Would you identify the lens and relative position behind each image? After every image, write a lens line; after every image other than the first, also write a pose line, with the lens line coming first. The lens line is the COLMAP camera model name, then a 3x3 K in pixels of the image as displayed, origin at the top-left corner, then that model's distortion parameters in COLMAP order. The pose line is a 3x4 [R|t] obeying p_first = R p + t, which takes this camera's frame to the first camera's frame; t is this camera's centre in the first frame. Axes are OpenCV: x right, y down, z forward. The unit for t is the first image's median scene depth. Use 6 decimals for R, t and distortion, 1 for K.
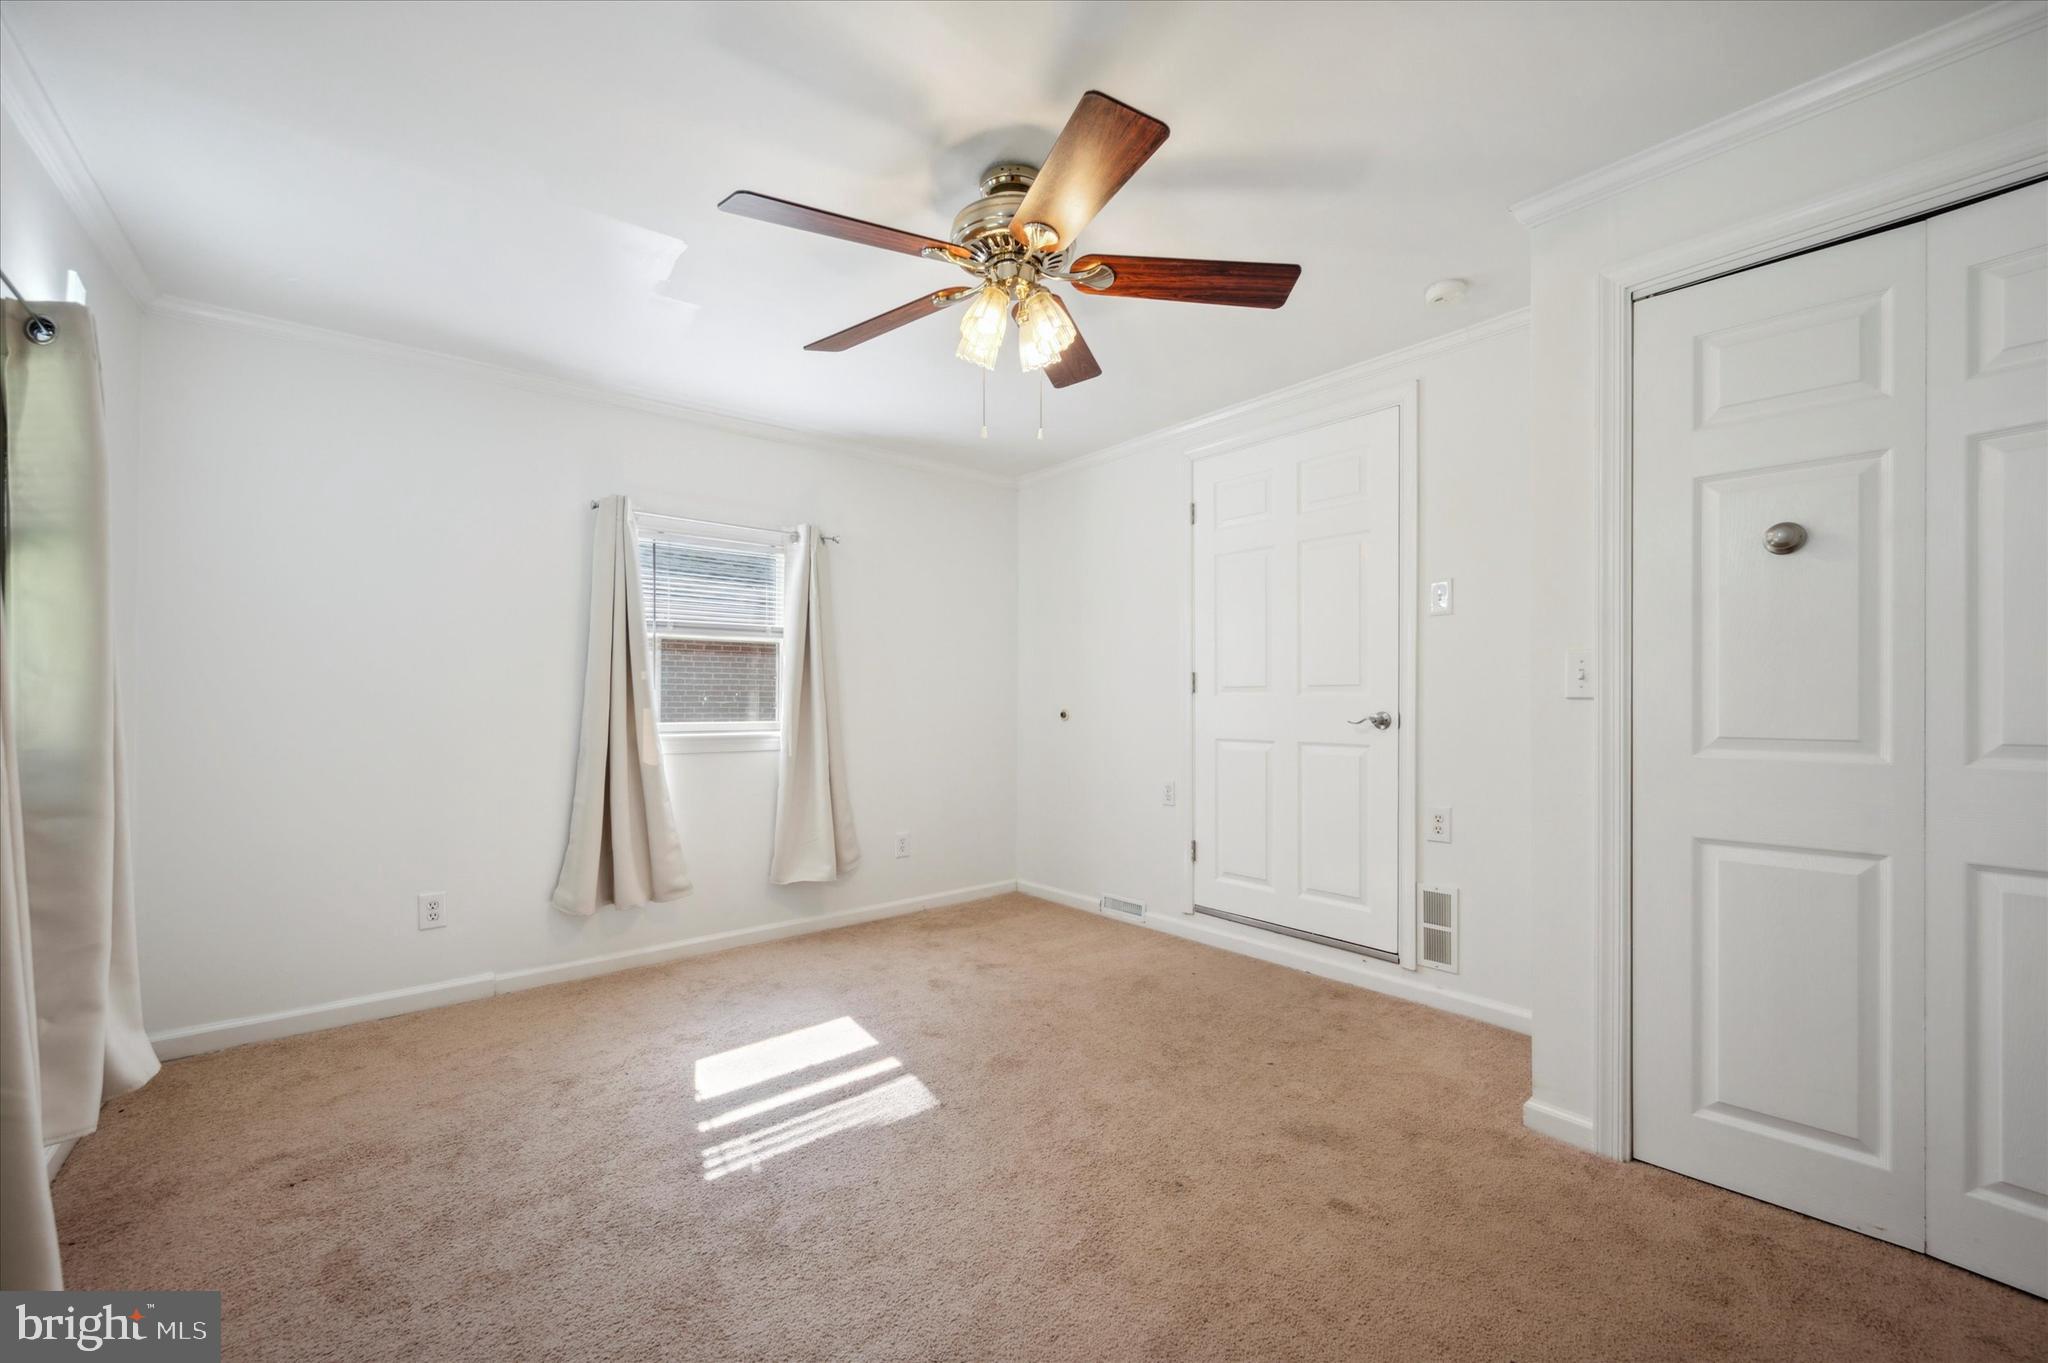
lens RADIAL K [[812.3, 0, 1033.2], [0, 812.3, 693.8], [0, 0, 1]] dist [0.002051, 0.000049]
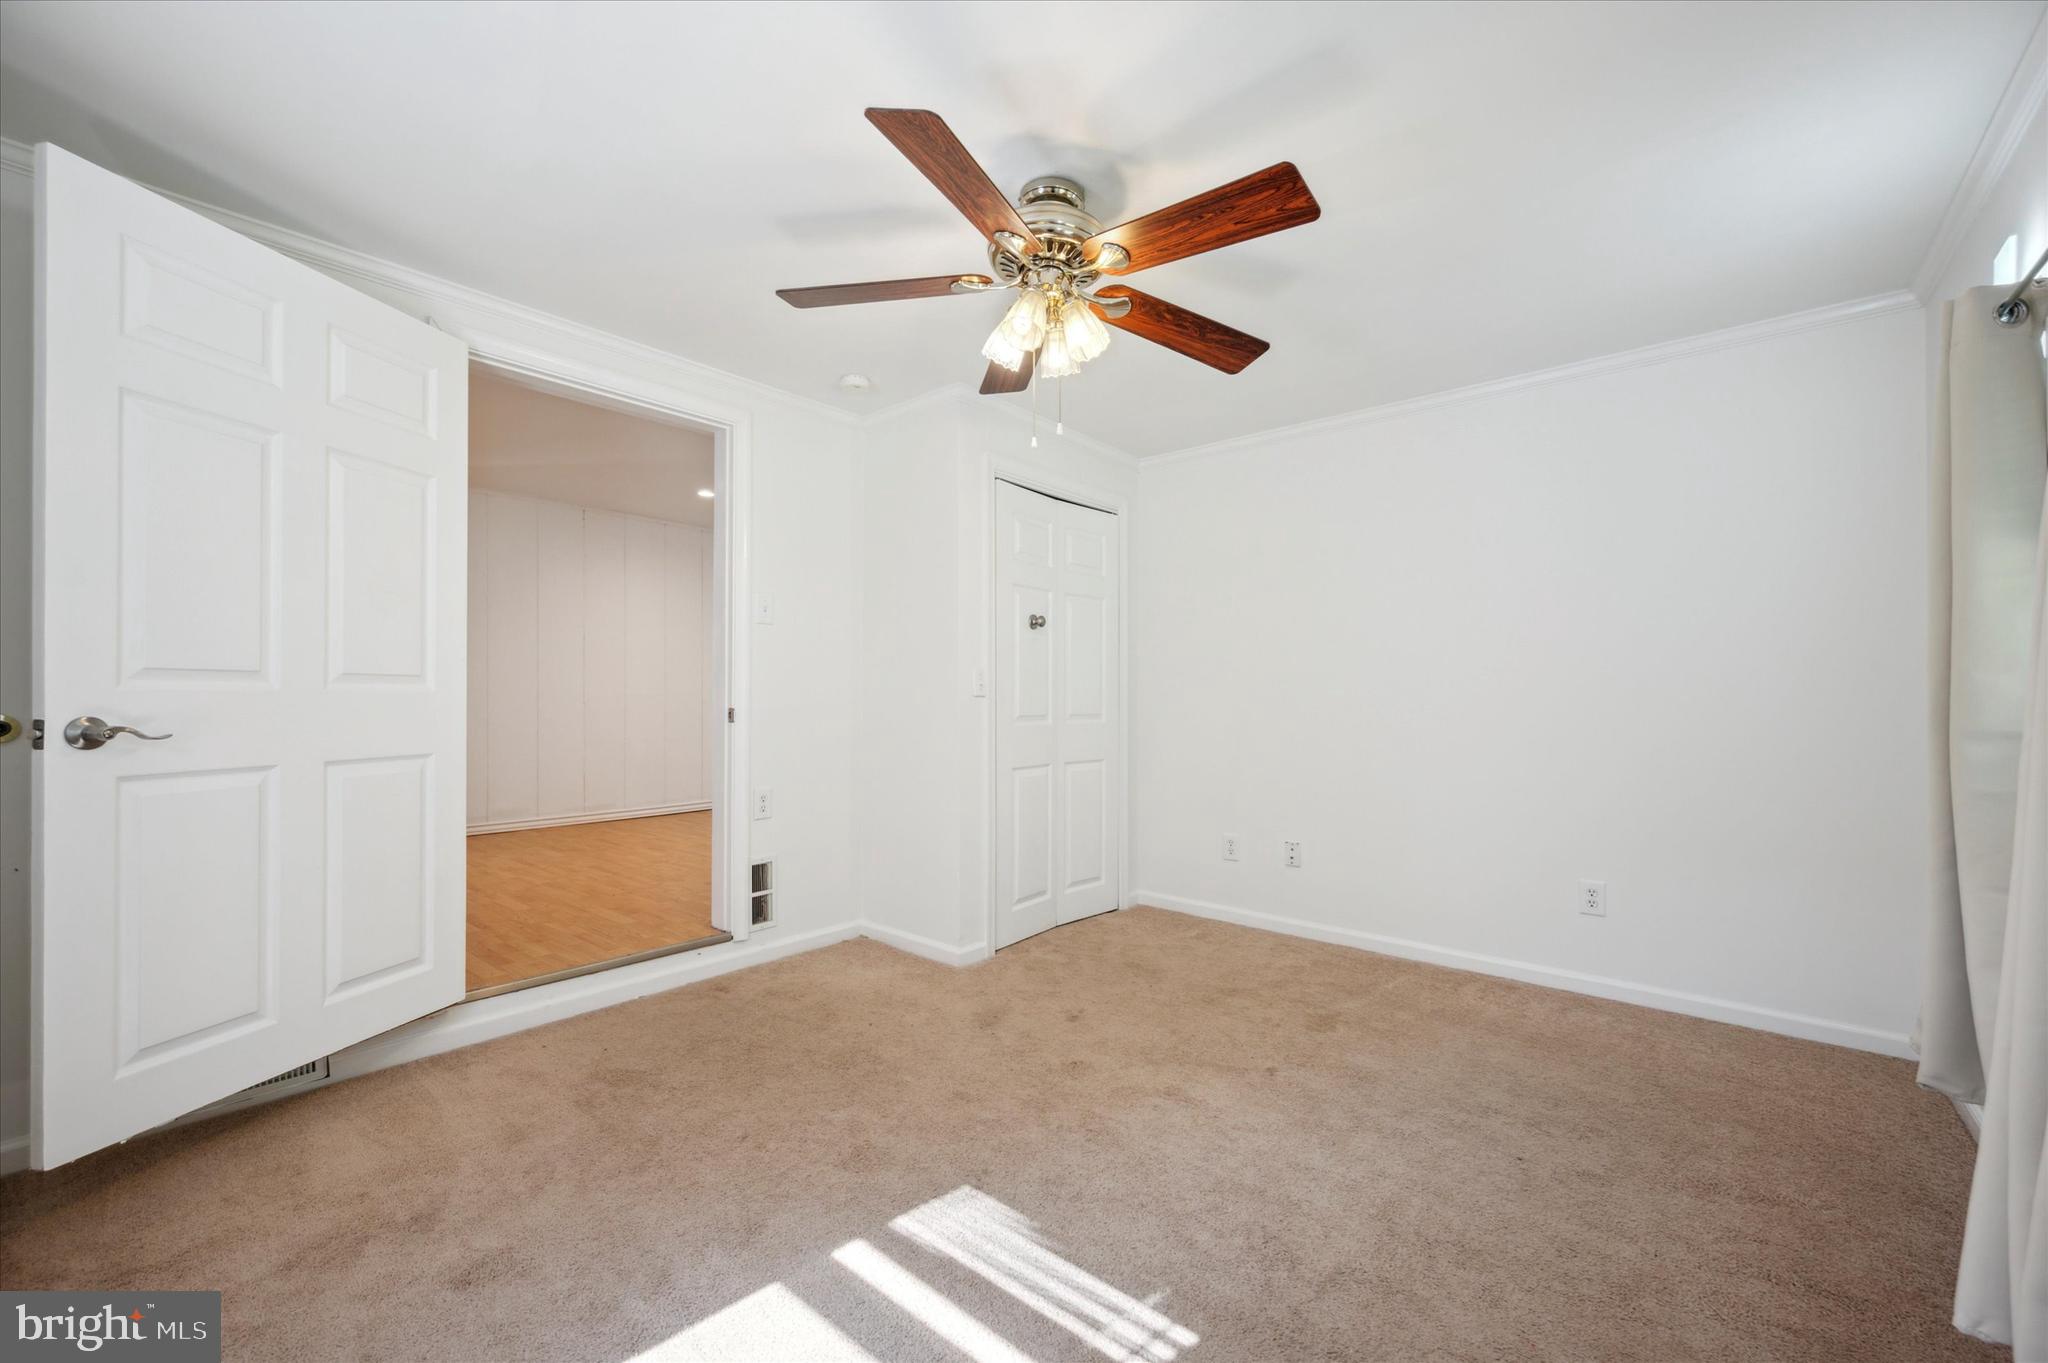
lens RADIAL K [[842.6, 0, 1021.6], [0, 842.6, 698.5], [0, 0, 1]] dist [0.027626, 0.000098]
pose [[-0.164412, -0.008525, 0.986355, -1.019162], [-0.014692, 0.999873, 0.006193, -0.003209], [-0.986282, -0.013473, -0.164516, 1.142757]]
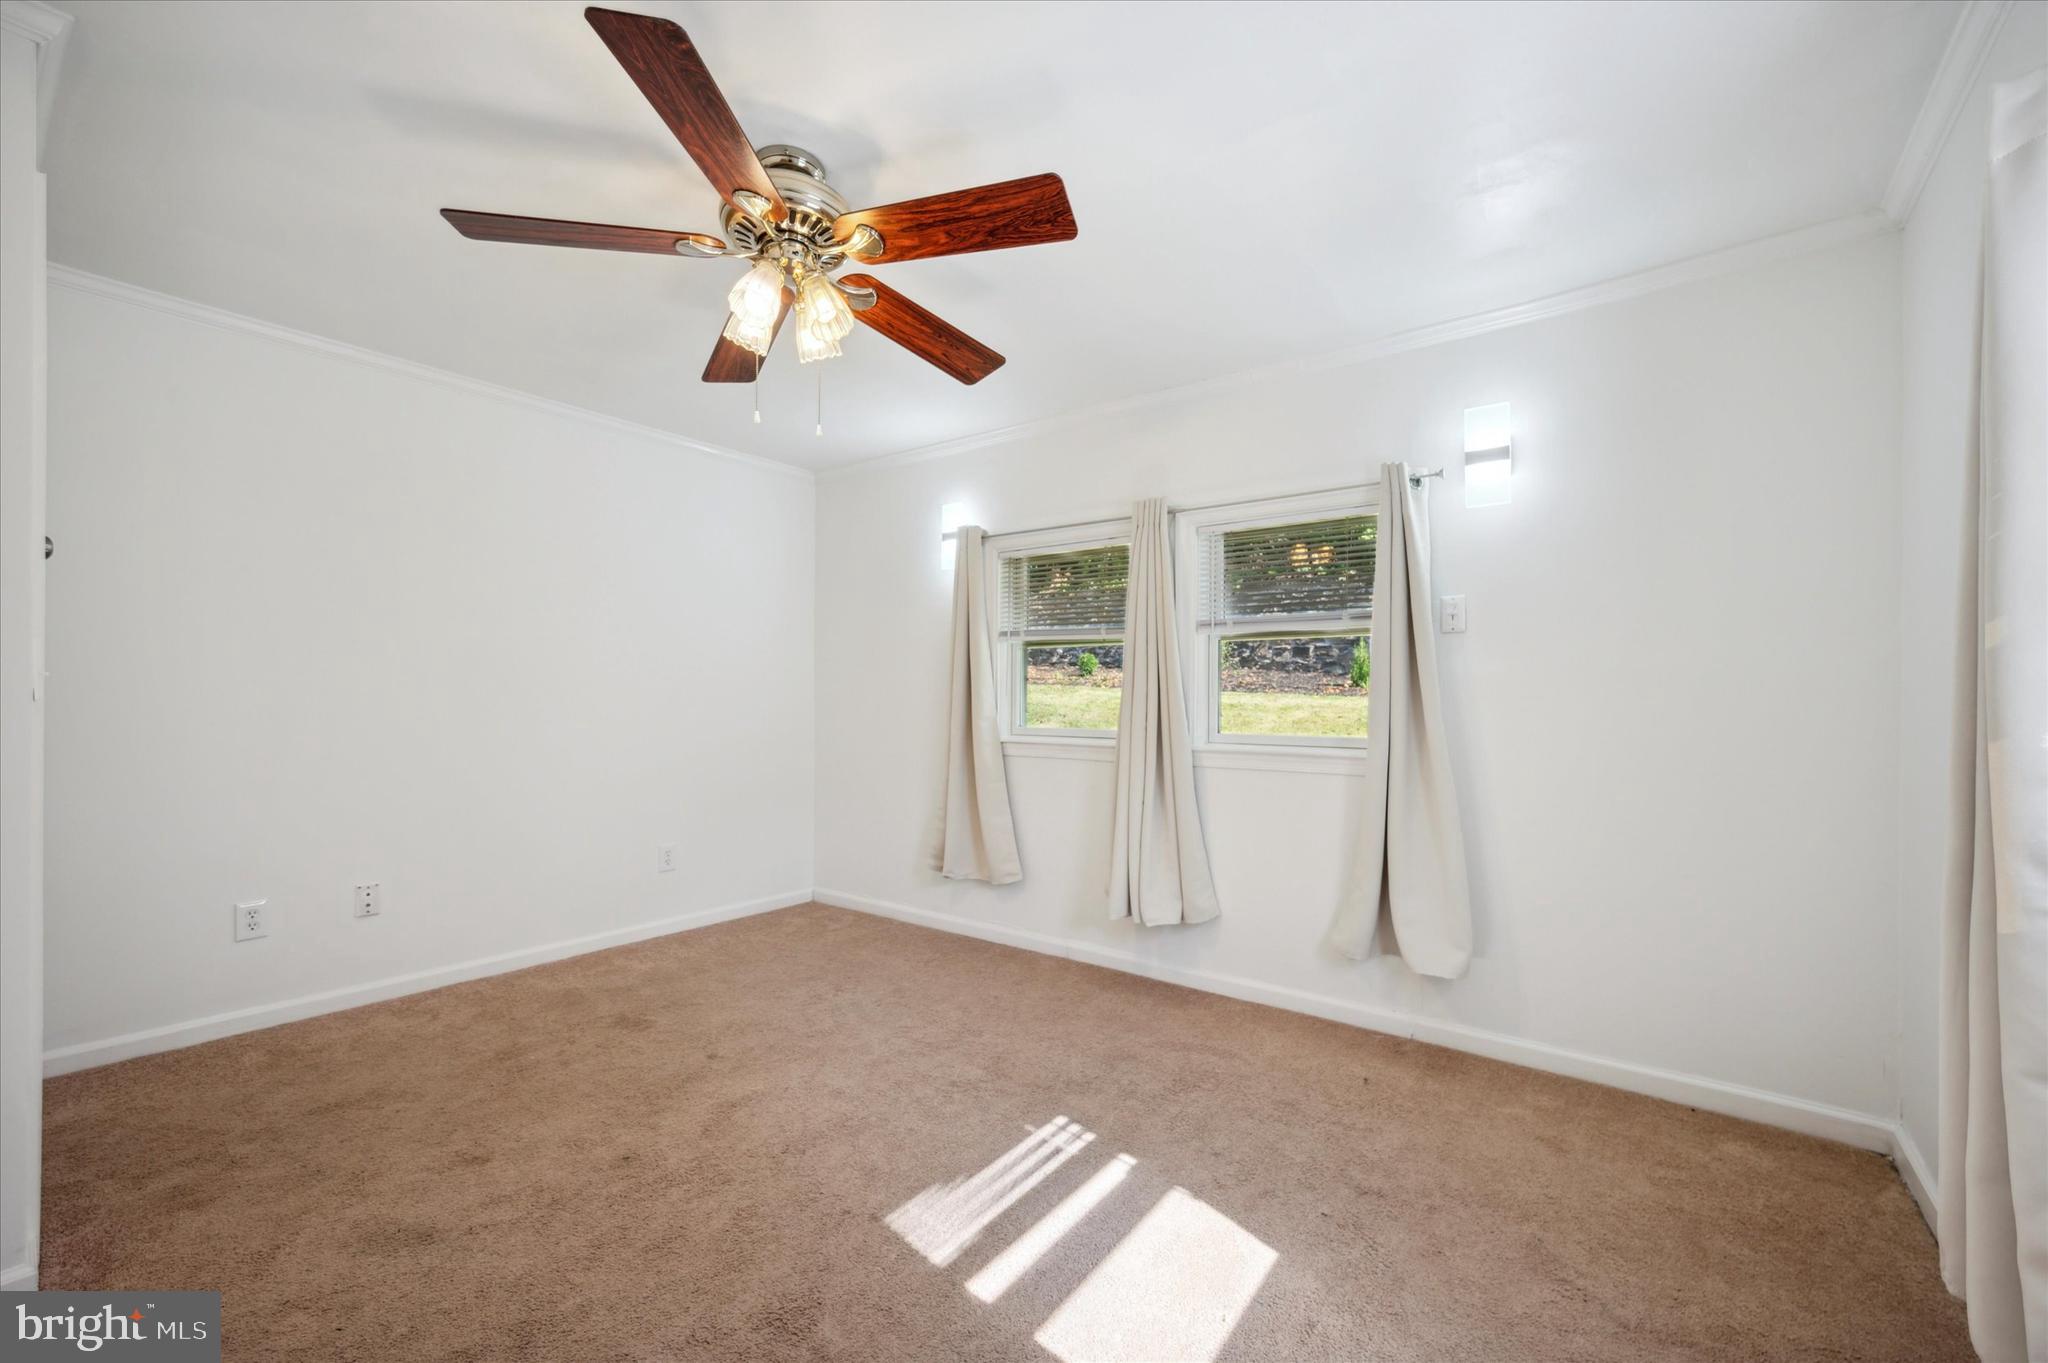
lens RADIAL K [[812.3, 0, 1033.2], [0, 812.3, 693.8], [0, 0, 1]] dist [0.002051, 0.000049]
pose [[-0.973364, -0.011897, -0.228954, -0.072295], [-0.006414, 0.999675, -0.024678, 0.011044], [0.229173, -0.022552, -0.973124, 1.893301]]
